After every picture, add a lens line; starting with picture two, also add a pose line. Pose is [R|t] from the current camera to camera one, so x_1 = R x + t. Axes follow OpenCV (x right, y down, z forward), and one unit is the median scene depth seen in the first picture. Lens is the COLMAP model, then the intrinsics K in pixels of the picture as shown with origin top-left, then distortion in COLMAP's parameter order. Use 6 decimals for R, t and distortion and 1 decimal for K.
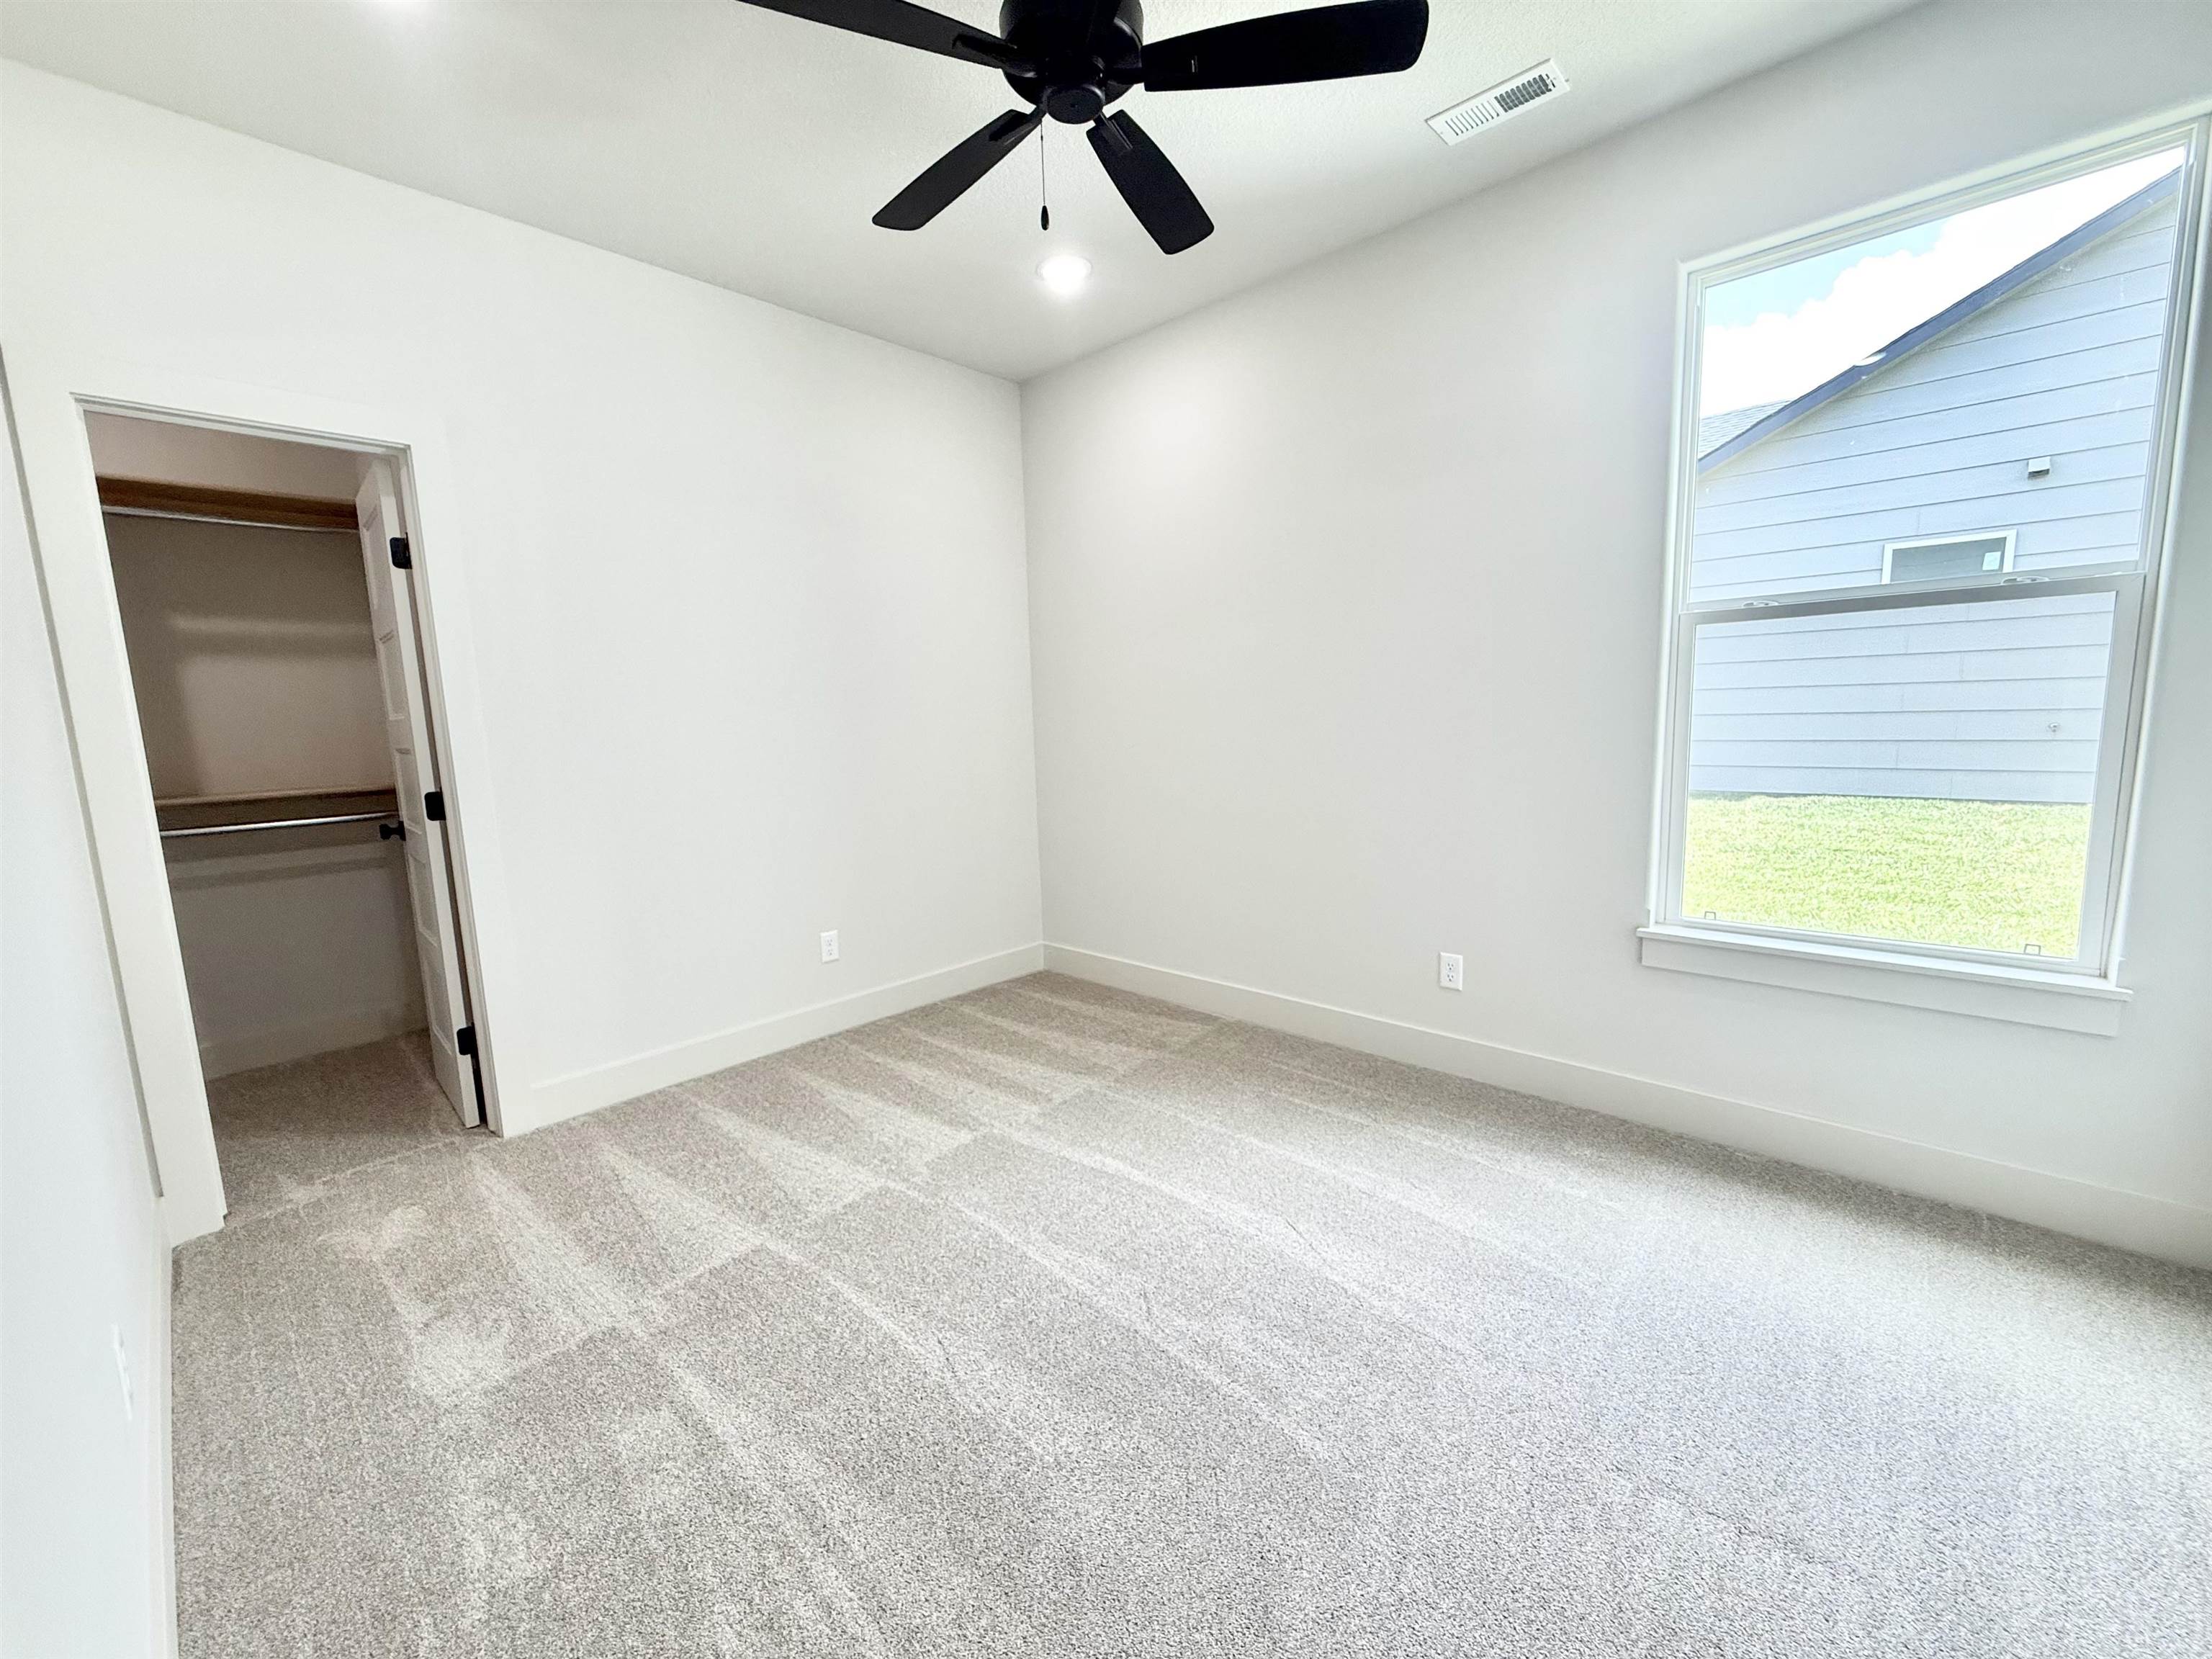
lens RADIAL K [[892.3, 0, 1106.0], [0, 892.3, 829.5], [0, 0, 1]] dist [-0.002108, -0.000242]
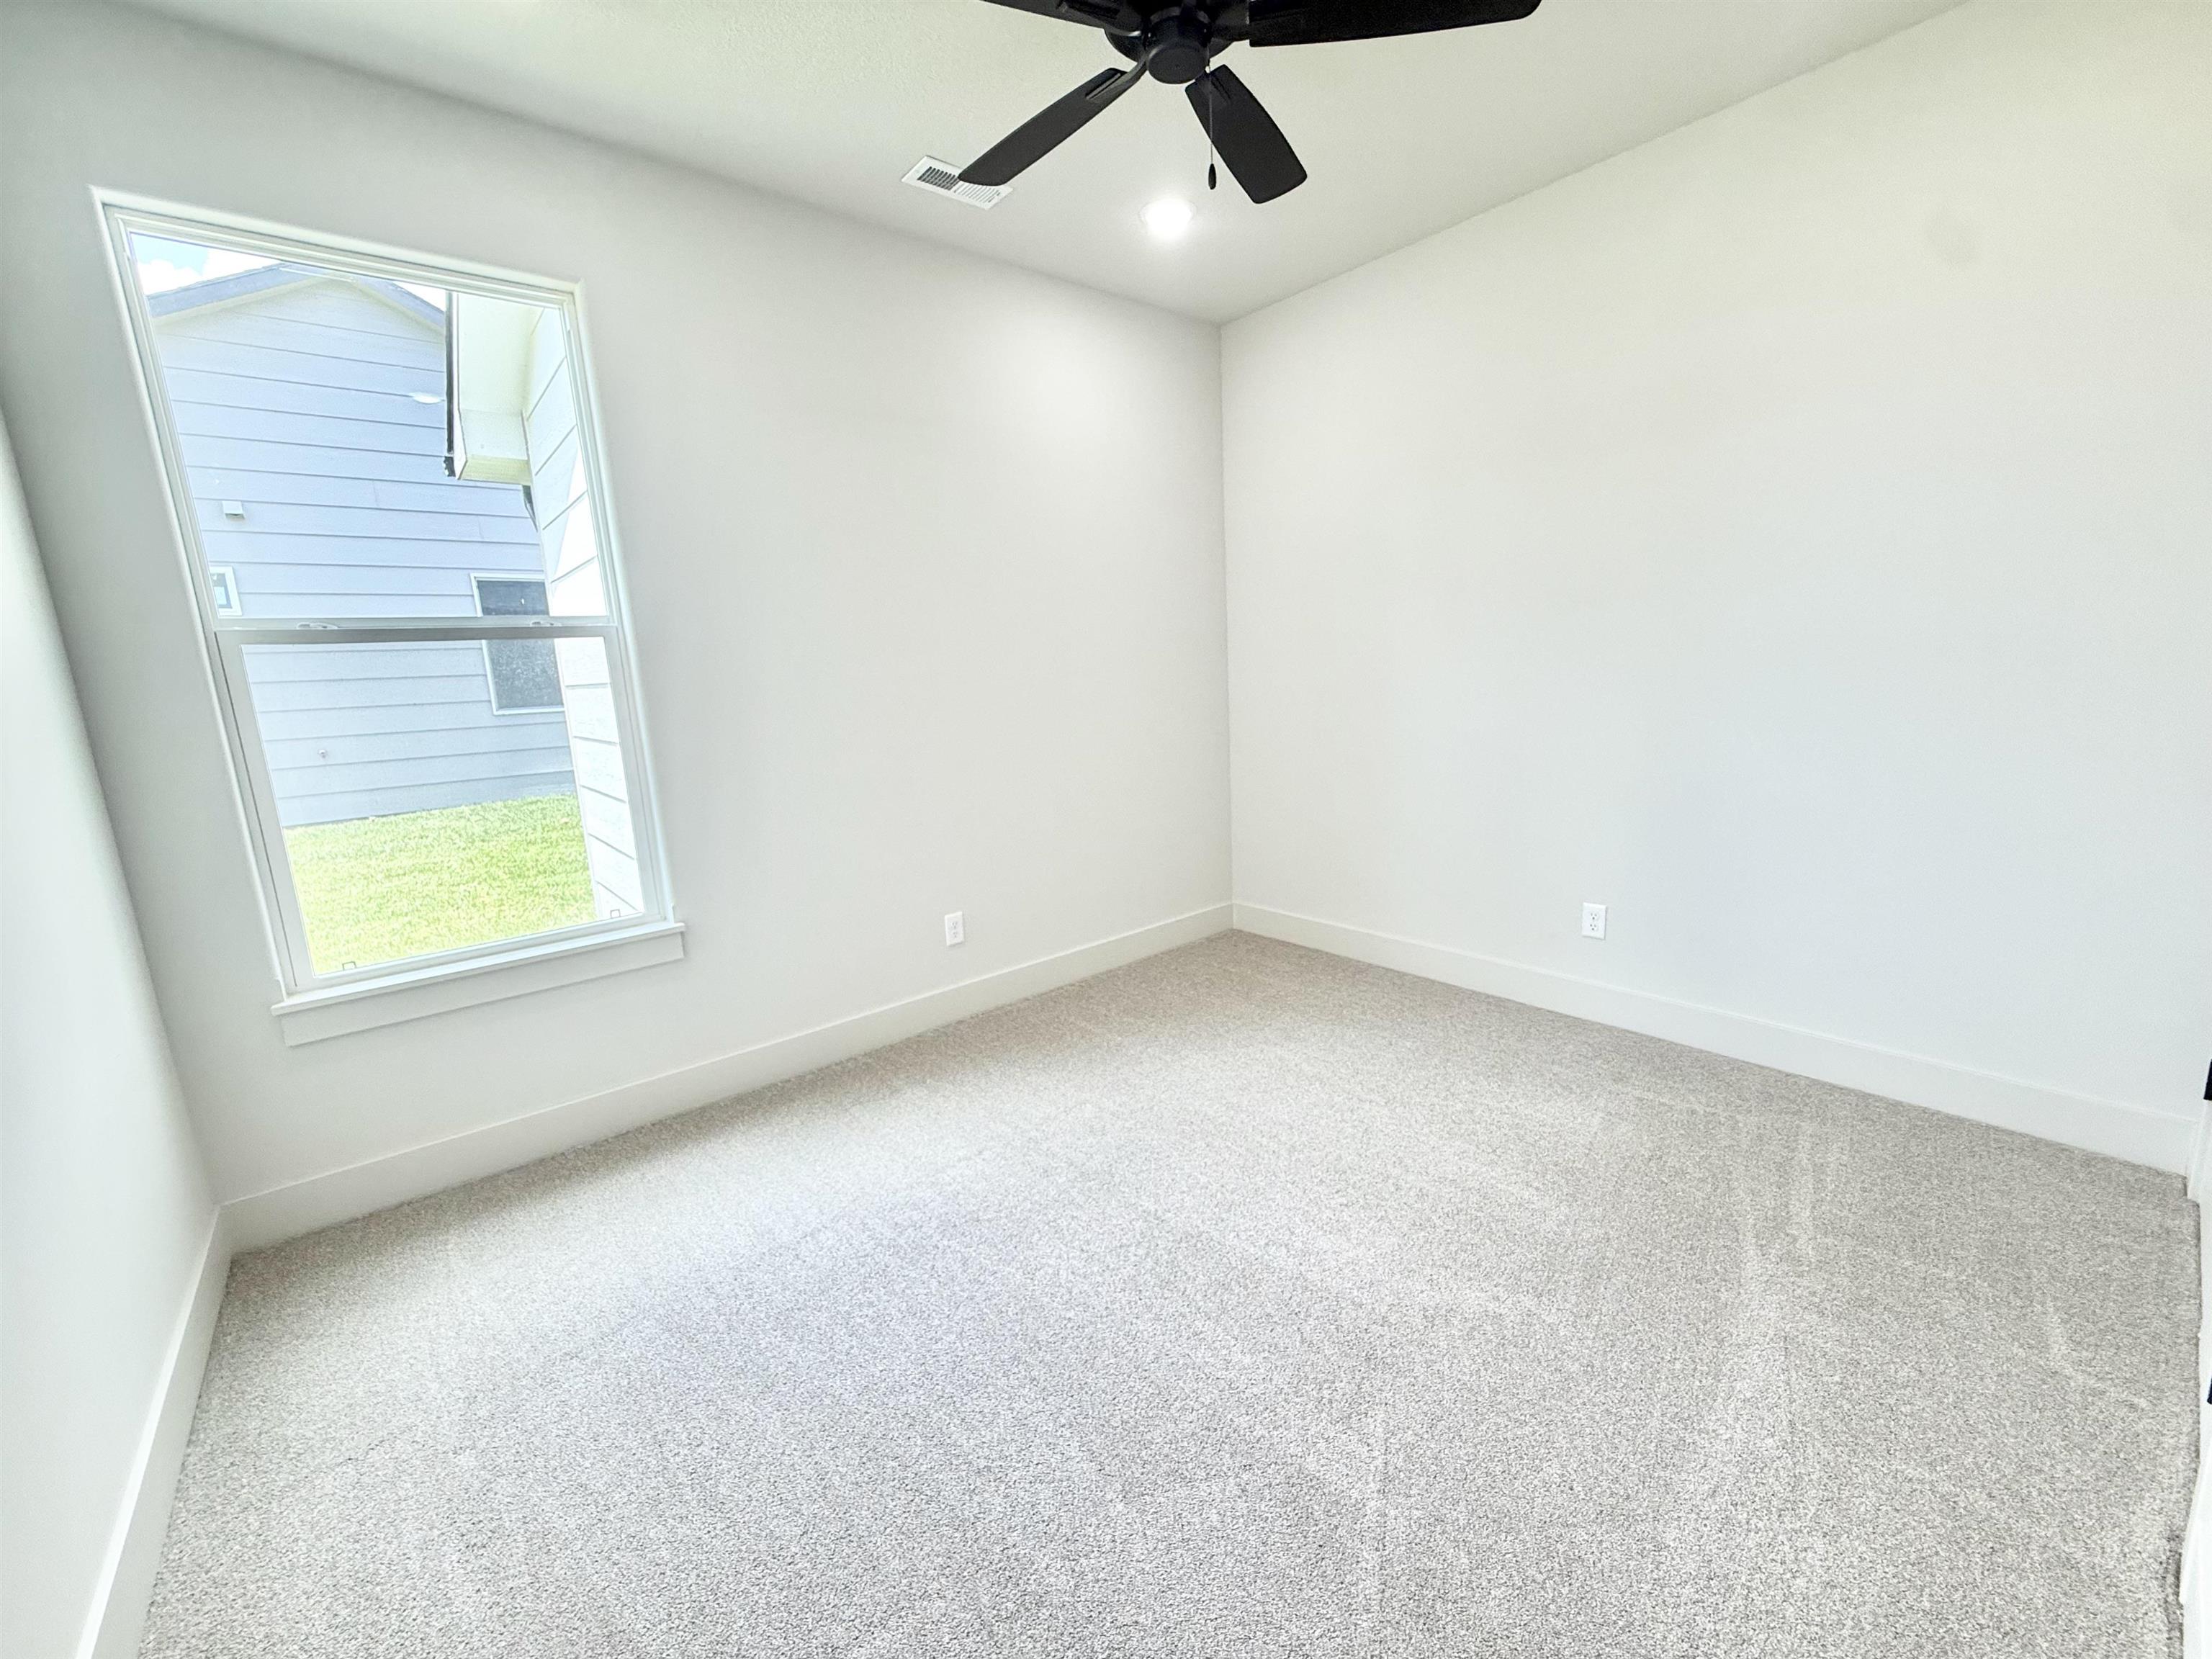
lens RADIAL K [[895.3, 0, 1104.1], [0, 895.3, 841.4], [0, 0, 1]] dist [0.000359, 0.000222]
pose [[0.137900, -0.158492, 0.977683, -0.115083], [0.182287, 0.974313, 0.132234, -0.010345], [-0.973527, 0.159984, 0.163249, 0.099119]]
